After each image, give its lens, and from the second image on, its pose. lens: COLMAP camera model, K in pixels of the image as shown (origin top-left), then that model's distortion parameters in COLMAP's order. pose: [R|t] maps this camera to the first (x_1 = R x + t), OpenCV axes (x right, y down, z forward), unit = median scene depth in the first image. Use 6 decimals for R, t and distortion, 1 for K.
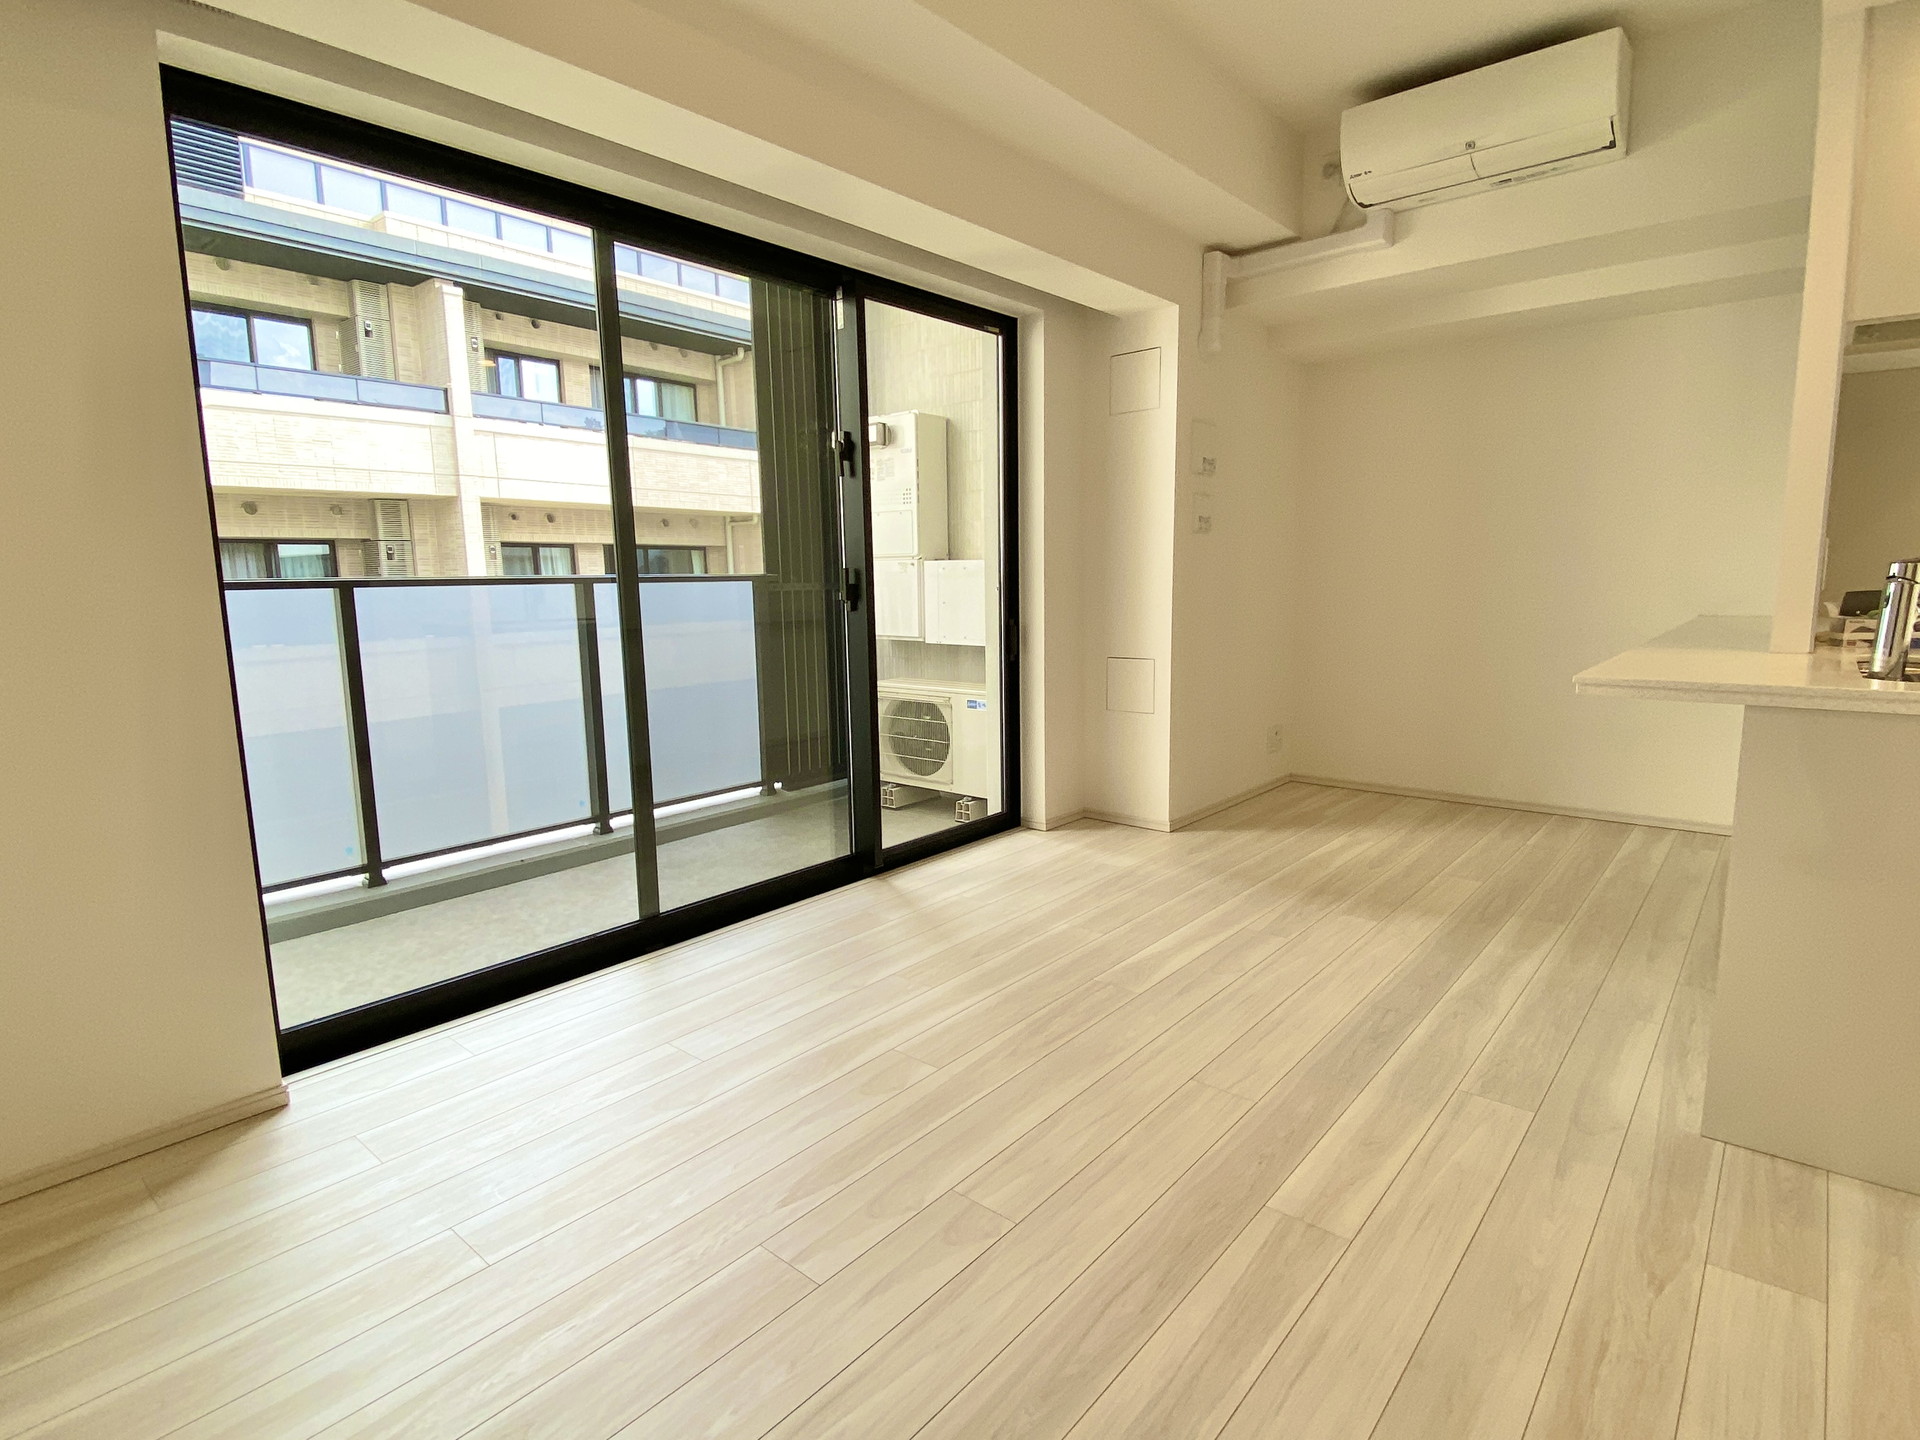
lens RADIAL K [[978.0, 0, 962.1], [0, 978.0, 717.0], [0, 0, 1]] dist [0.016270, -0.014524]
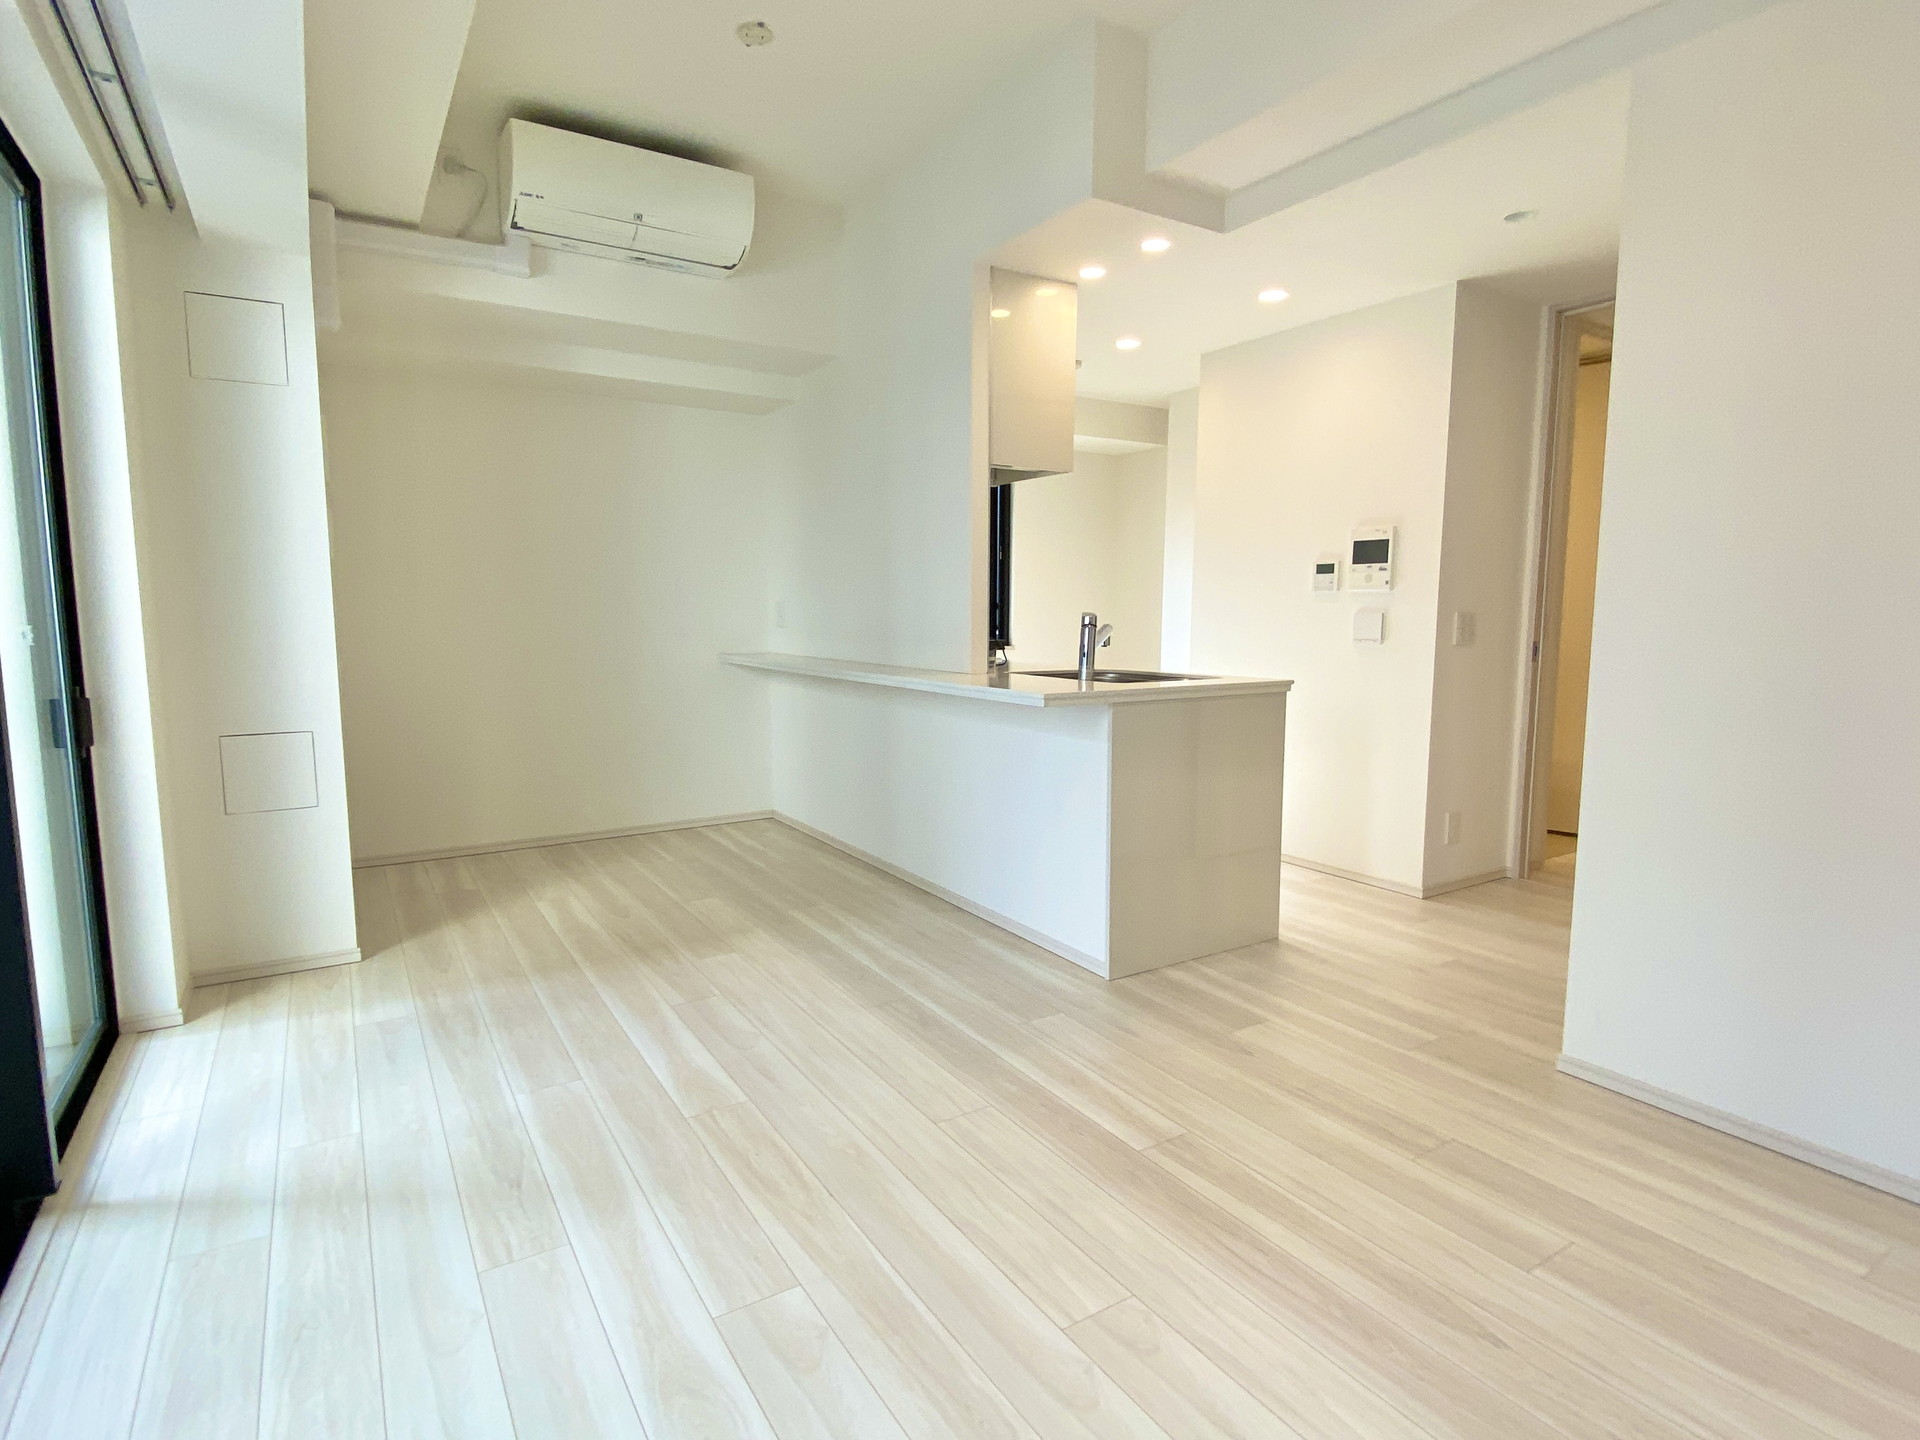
lens RADIAL K [[978.0, 0, 957.1], [0, 978.0, 702.3], [0, 0, 1]] dist [0.016270, -0.014524]
pose [[0.311098, -0.082098, 0.946825, -0.465260], [0.136528, 0.989789, 0.040964, -0.062923], [-0.940520, 0.116525, 0.319130, 0.431943]]
